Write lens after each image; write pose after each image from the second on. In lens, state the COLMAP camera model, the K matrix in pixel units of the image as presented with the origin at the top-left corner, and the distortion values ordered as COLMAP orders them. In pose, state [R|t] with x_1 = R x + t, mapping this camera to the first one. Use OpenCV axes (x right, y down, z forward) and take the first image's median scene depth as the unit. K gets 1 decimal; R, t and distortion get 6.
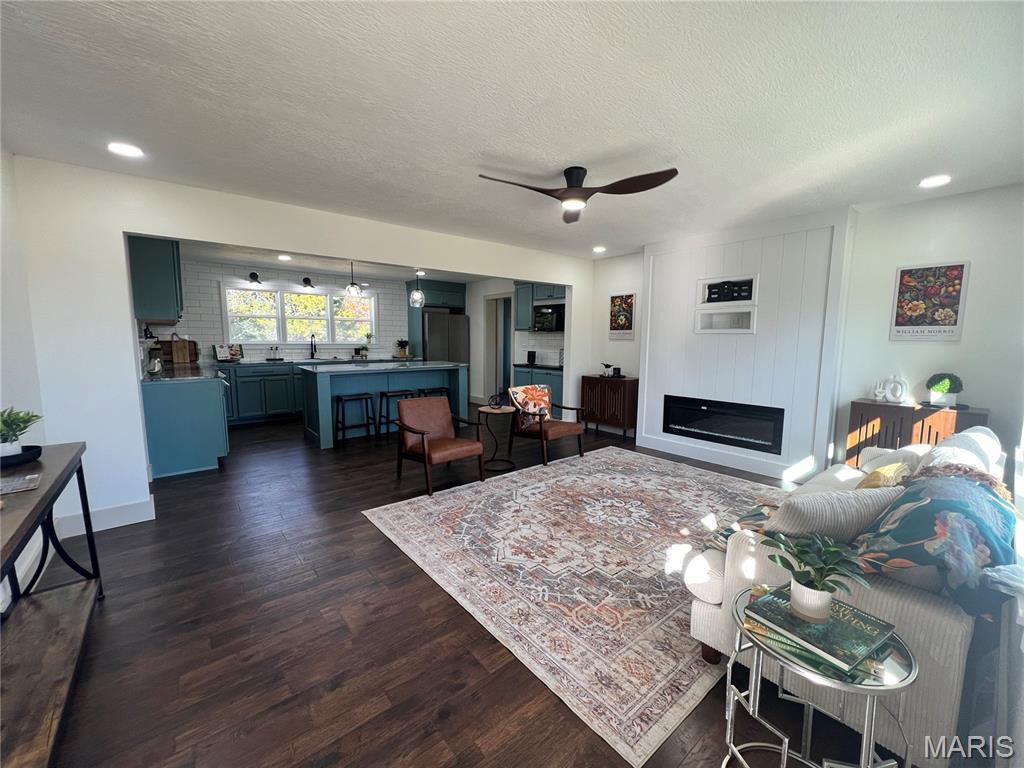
lens RADIAL K [[410.1, 0, 512.2], [0, 410.1, 384.9], [0, 0, 1]] dist [-0.001219, 0.000165]
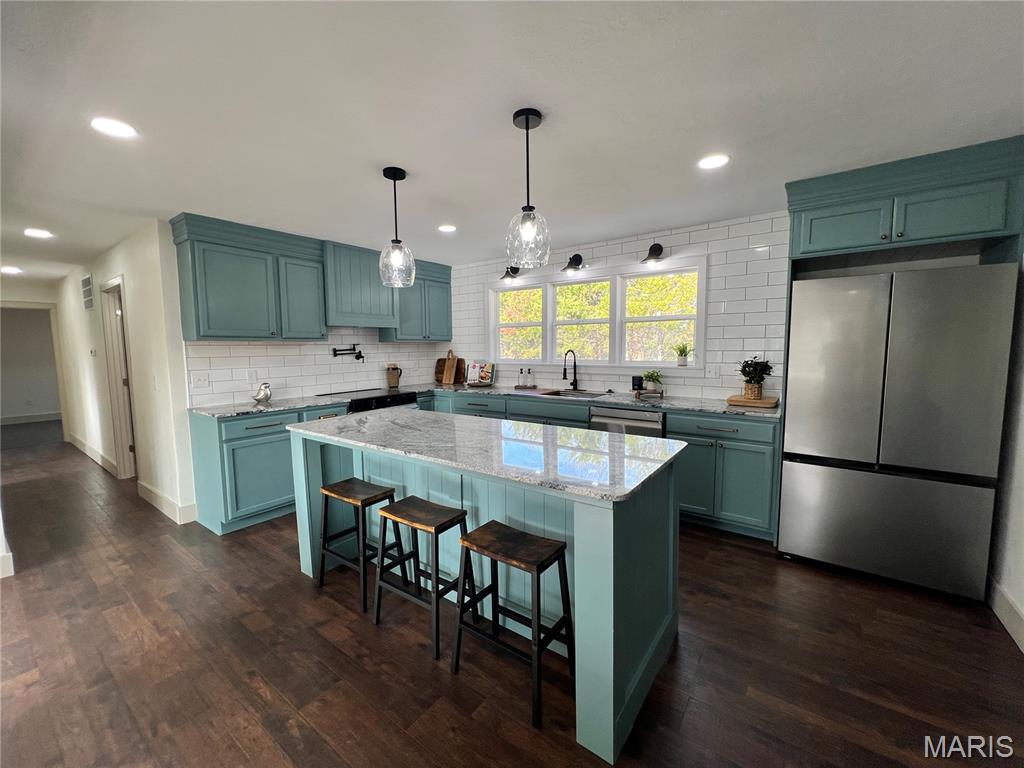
lens RADIAL K [[410.1, 0, 508.7], [0, 410.1, 383.8], [0, 0, 1]] dist [-0.001219, 0.000165]
pose [[0.244706, 0.077065, -0.966530, 0.092057], [-0.095968, 0.993867, 0.054948, -0.139911], [0.964836, 0.079310, 0.250601, 1.101049]]
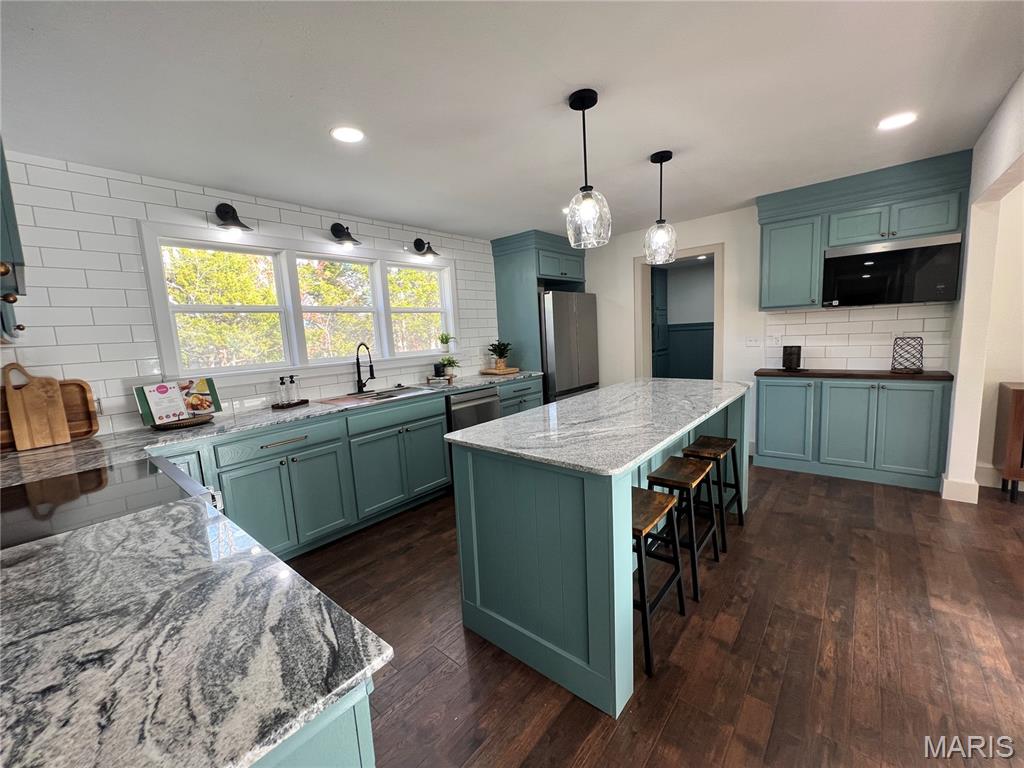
lens RADIAL K [[410.1, 0, 511.3], [0, 410.1, 384.7], [0, 0, 1]] dist [-0.001219, 0.000165]
pose [[0.983236, -0.083683, 0.161999, -0.566990], [0.081660, 0.996477, 0.019118, -0.098640], [-0.163028, -0.005569, 0.986606, 0.715738]]
